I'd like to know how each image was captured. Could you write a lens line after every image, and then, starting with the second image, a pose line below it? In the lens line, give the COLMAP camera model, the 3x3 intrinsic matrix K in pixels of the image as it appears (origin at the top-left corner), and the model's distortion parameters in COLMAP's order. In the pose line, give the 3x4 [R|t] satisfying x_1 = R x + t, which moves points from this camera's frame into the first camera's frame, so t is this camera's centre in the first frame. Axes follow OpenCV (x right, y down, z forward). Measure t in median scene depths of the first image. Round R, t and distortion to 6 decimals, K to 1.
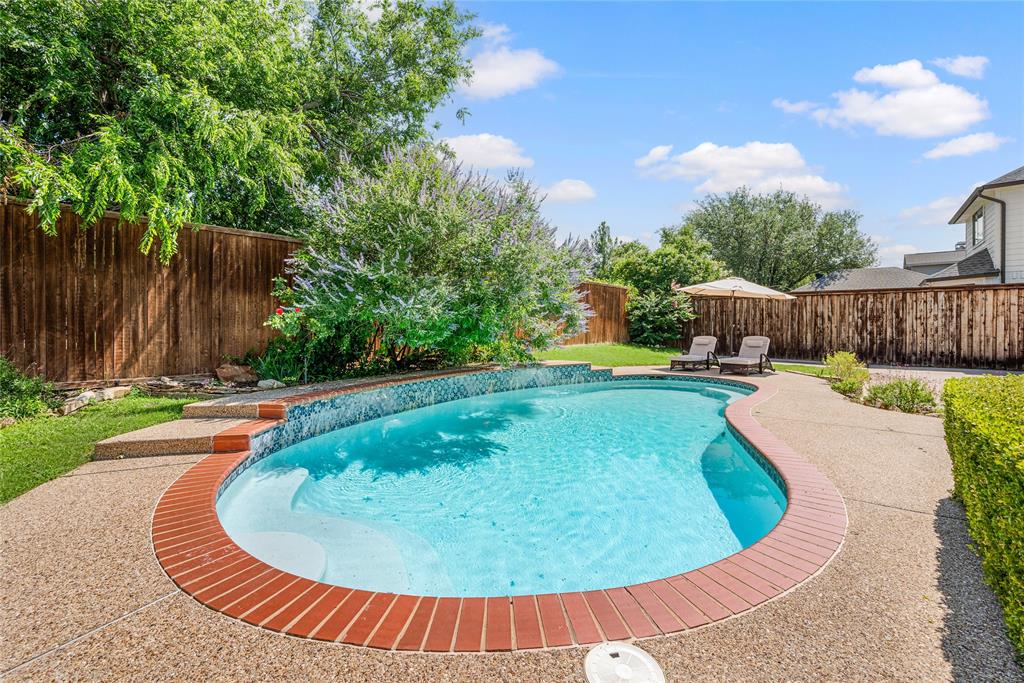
lens RADIAL K [[412.1, 0, 510.2], [0, 412.1, 332.0], [0, 0, 1]] dist [-0.003337, 0.000123]
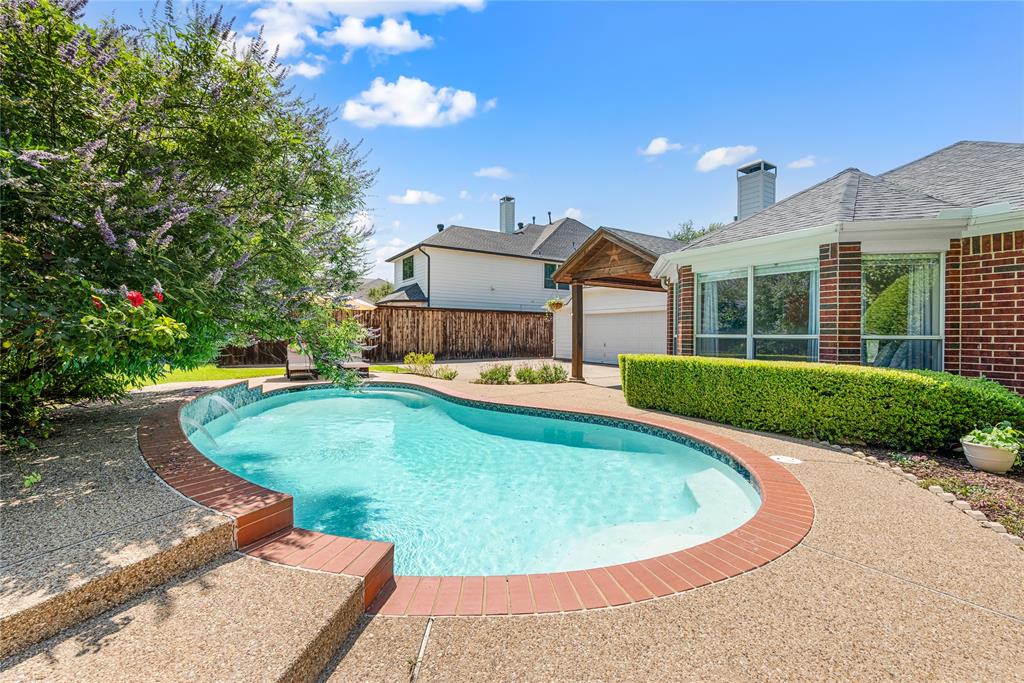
lens RADIAL K [[430.4, 0, 512.6], [0, 430.4, 336.5], [0, 0, 1]] dist [-0.001017, -0.000060]
pose [[0.292791, -0.003186, 0.956171, -0.315295], [0.004946, 0.999986, 0.001818, -0.004183], [-0.956164, 0.004197, 0.292803, 0.195877]]
